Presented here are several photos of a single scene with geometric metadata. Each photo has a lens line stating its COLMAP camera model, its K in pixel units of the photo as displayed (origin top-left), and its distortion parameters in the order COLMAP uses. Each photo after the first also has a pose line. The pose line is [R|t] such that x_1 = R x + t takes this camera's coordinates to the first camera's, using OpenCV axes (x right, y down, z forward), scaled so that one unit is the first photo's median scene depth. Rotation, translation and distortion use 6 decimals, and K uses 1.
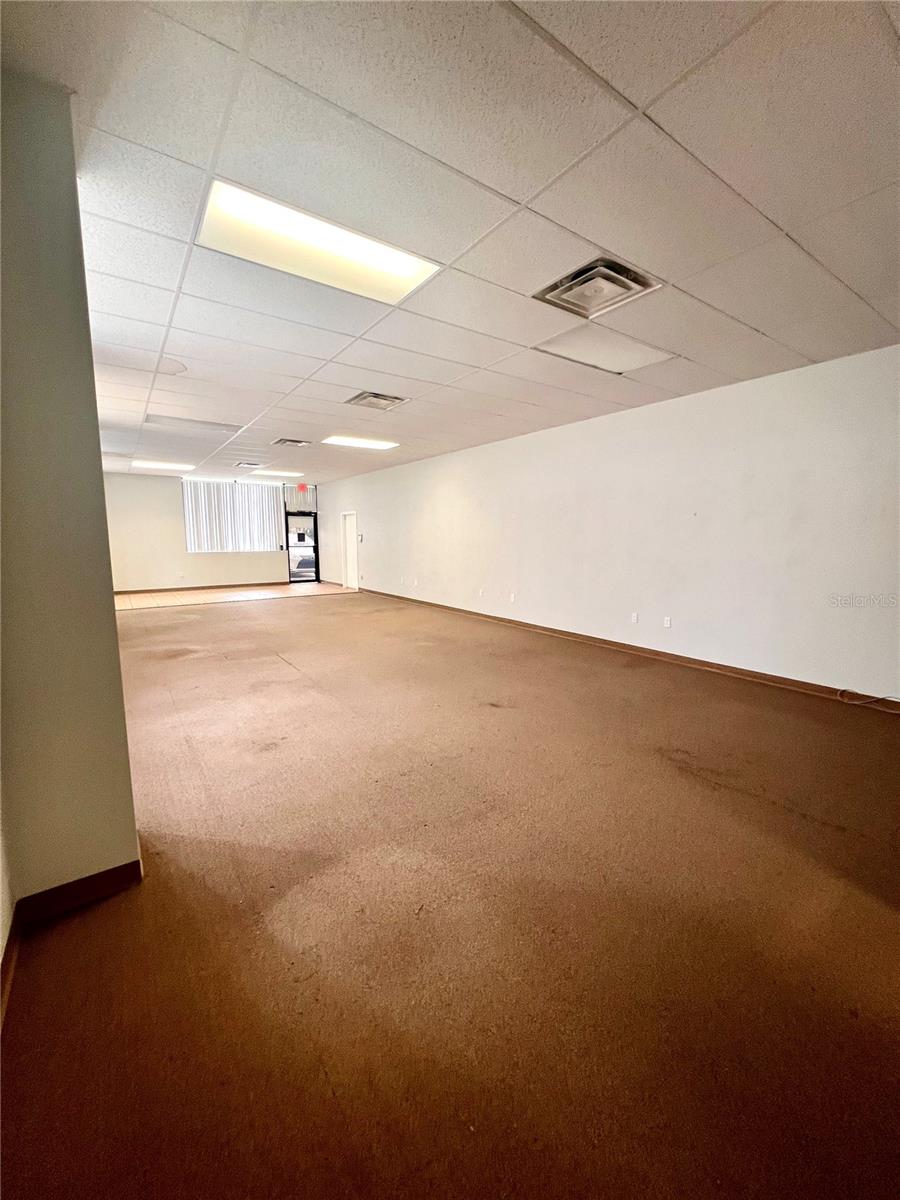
lens RADIAL K [[480.9, 0, 453.7], [0, 480.9, 595.9], [0, 0, 1]] dist [0.001169, -0.000050]
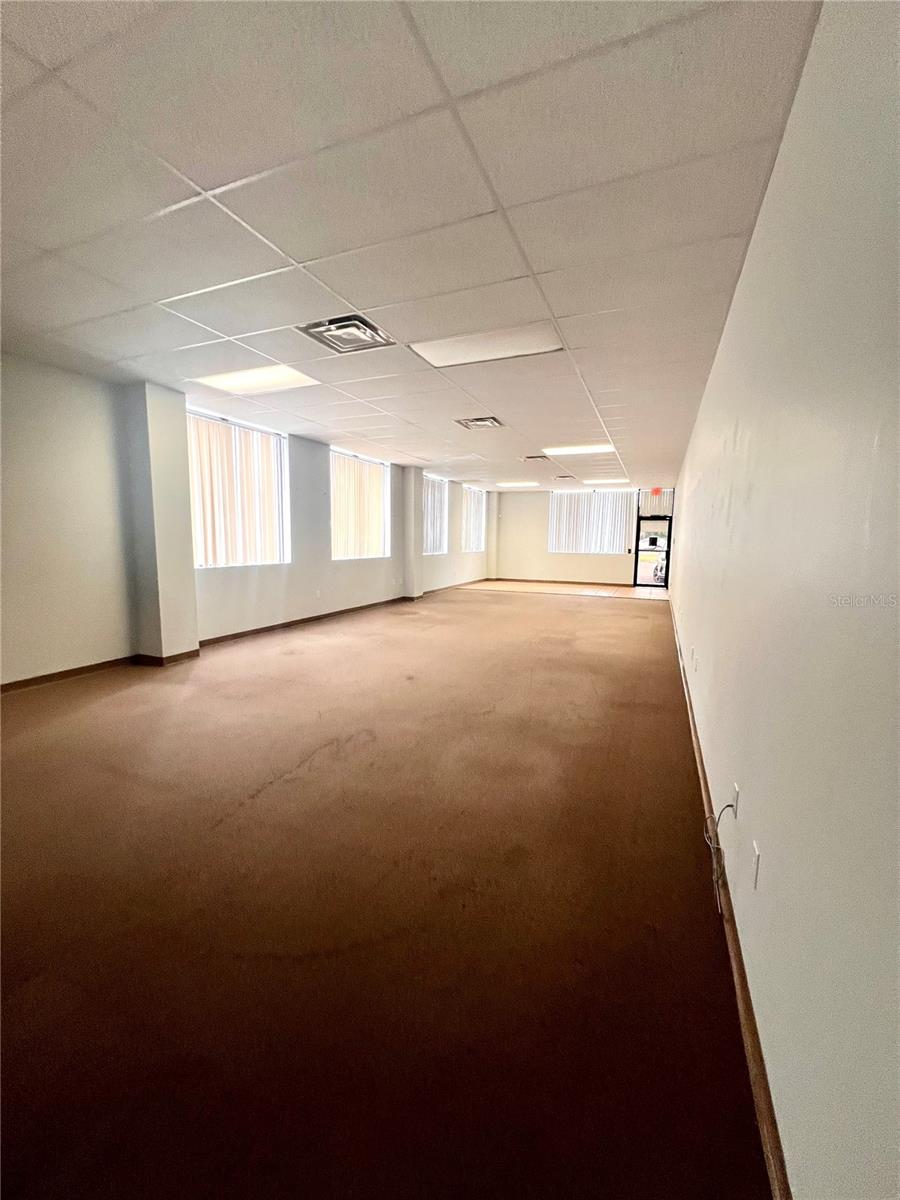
lens RADIAL K [[480.9, 0, 453.7], [0, 480.9, 595.9], [0, 0, 1]] dist [0.001169, -0.000050]
pose [[0.520642, 0.108753, -0.846820, 0.367205], [-0.119246, 0.991395, 0.054005, -0.016461], [0.845407, 0.072863, 0.529130, 0.147340]]
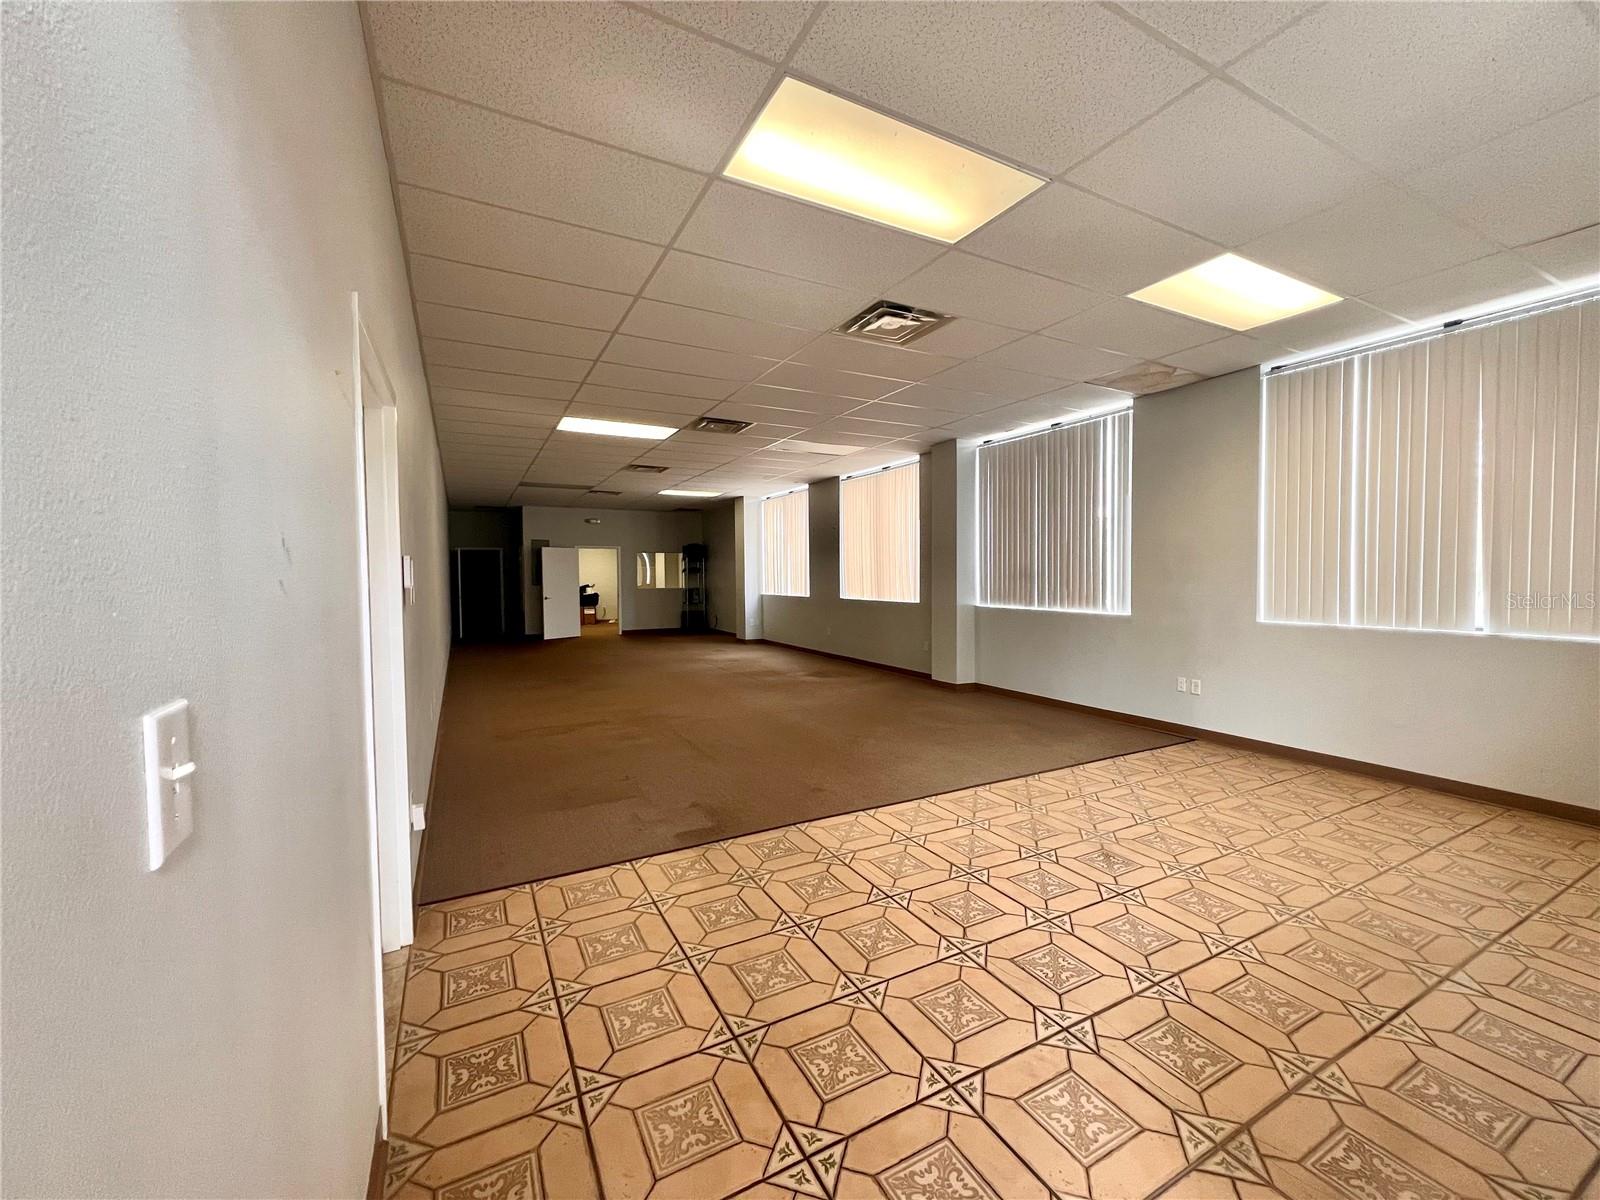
lens RADIAL K [[629.7, 0, 801.1], [0, 629.7, 608.8], [0, 0, 1]] dist [0.001585, 0.000481]
pose [[-0.991456, 0.002853, 0.130413, -0.335970], [0.026488, 0.983335, 0.179862, -0.139304], [-0.127727, 0.181779, -0.975009, 1.130106]]
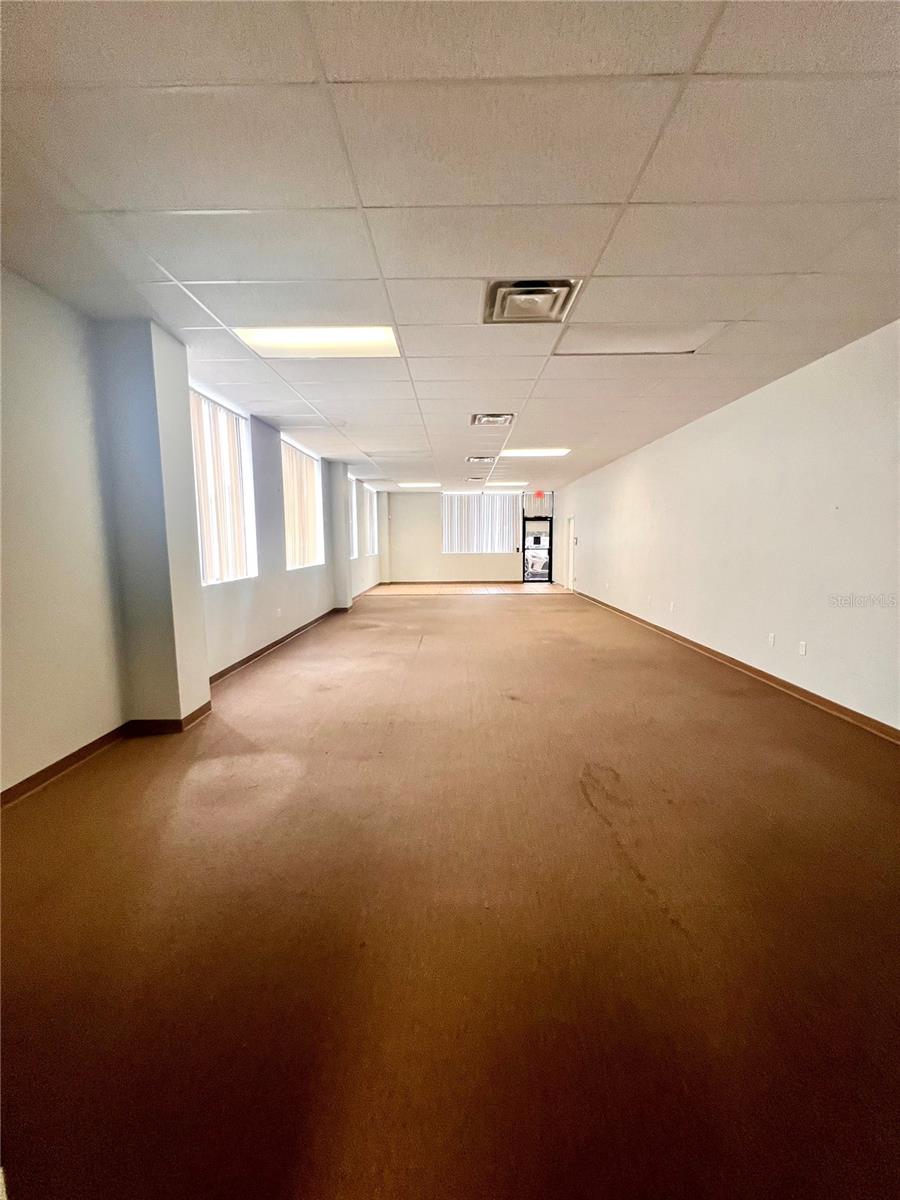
lens RADIAL K [[481.7, 0, 454.2], [0, 481.7, 596.1], [0, 0, 1]] dist [0.001258, 0.000064]
pose [[0.810981, 0.062513, -0.581723, 0.191381], [-0.066011, 0.997703, 0.015189, -0.001599], [0.581336, 0.026082, 0.813245, 0.017463]]
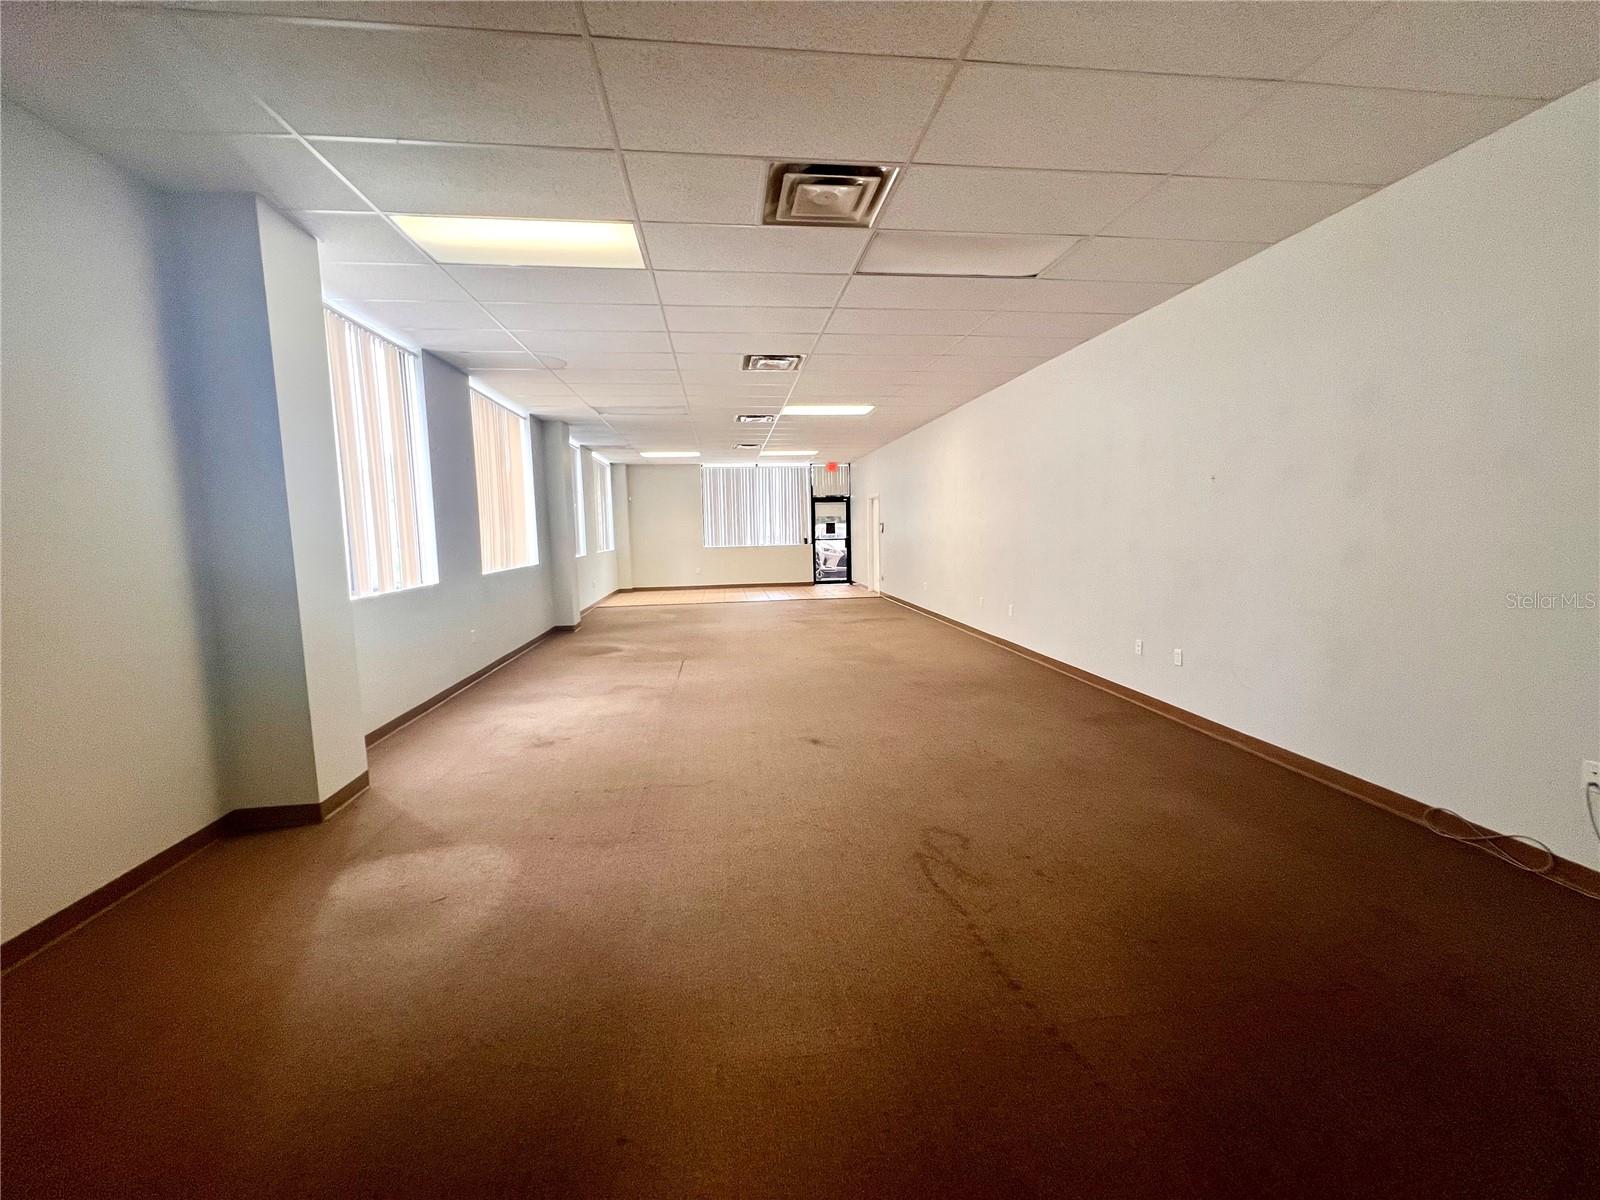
lens RADIAL K [[641.2, 0, 799.6], [0, 641.2, 595.2], [0, 0, 1]] dist [0.001169, -0.000050]
pose [[0.878481, 0.031056, -0.476767, 0.179176], [-0.038088, 0.999261, -0.005091, -0.000459], [0.476257, 0.022632, 0.879015, 0.025286]]
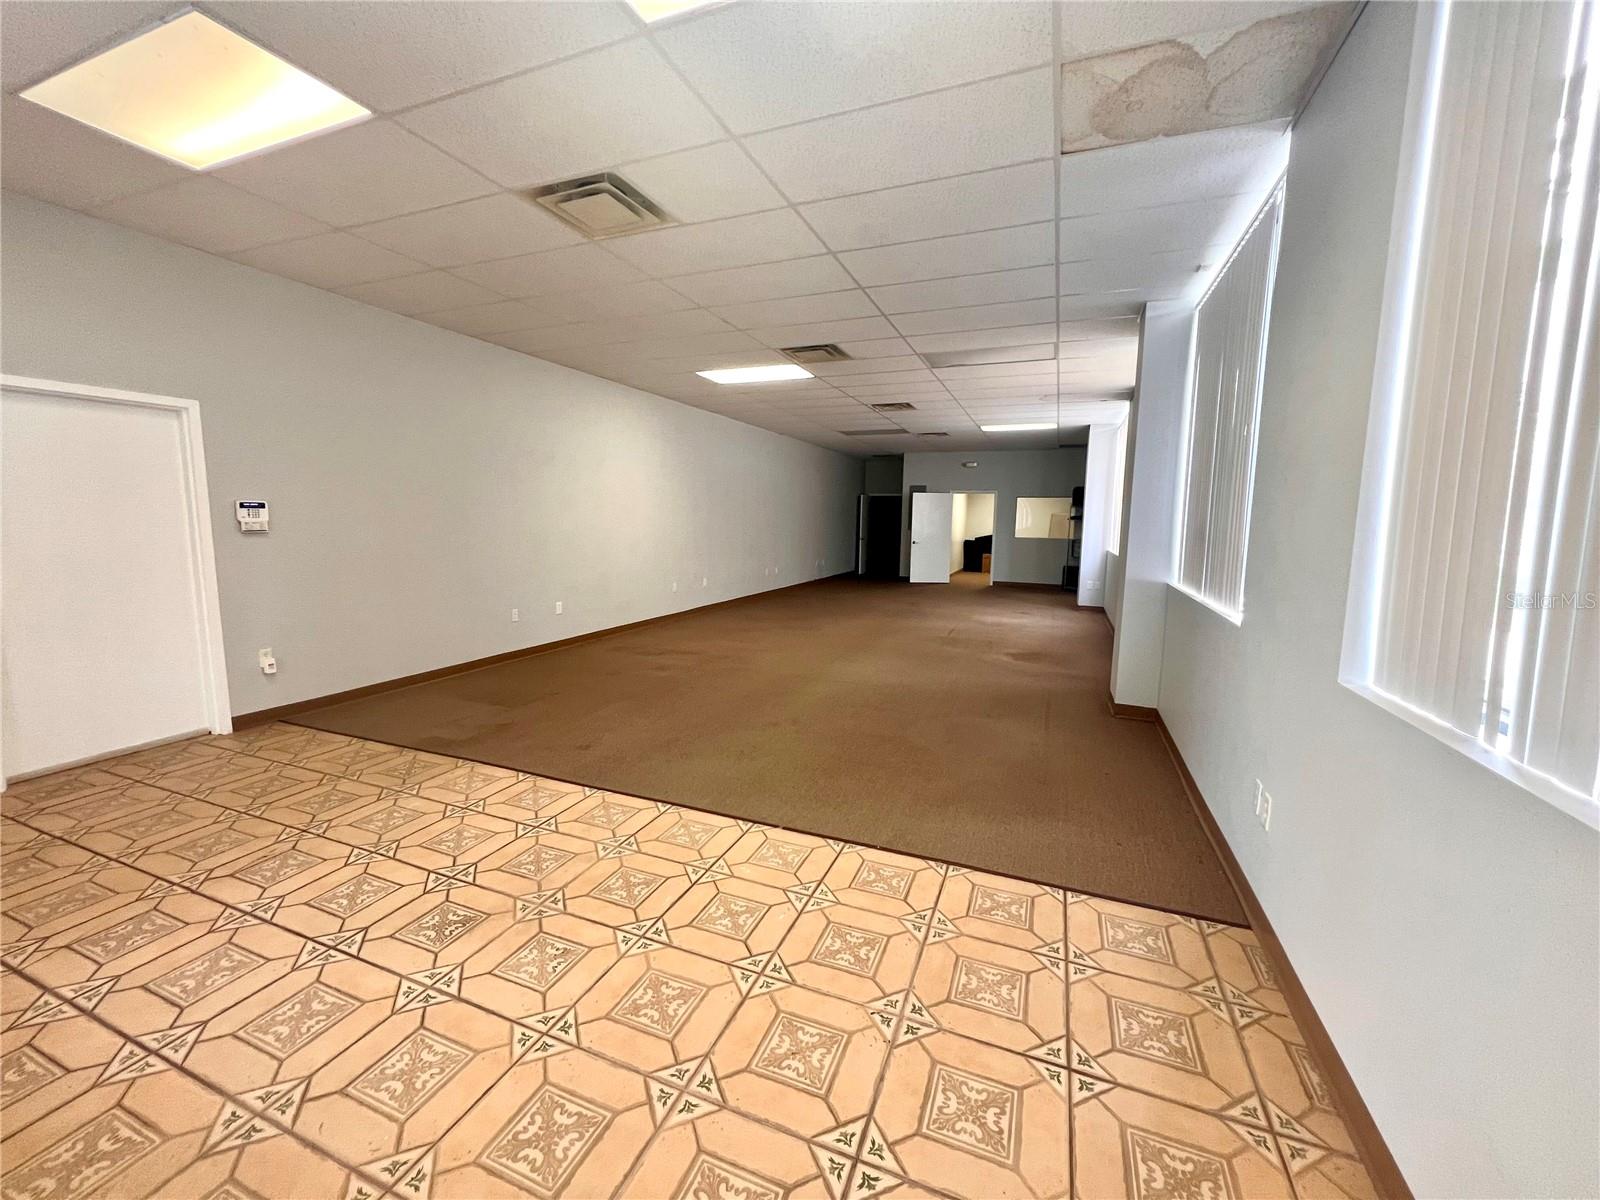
lens RADIAL K [[641.2, 0, 799.6], [0, 641.2, 595.2], [0, 0, 1]] dist [0.001169, -0.000050]
pose [[-0.539861, -0.106170, 0.835032, -0.603975], [0.091544, 0.978725, 0.183624, -0.110088], [-0.836762, 0.175574, -0.518656, 0.897012]]
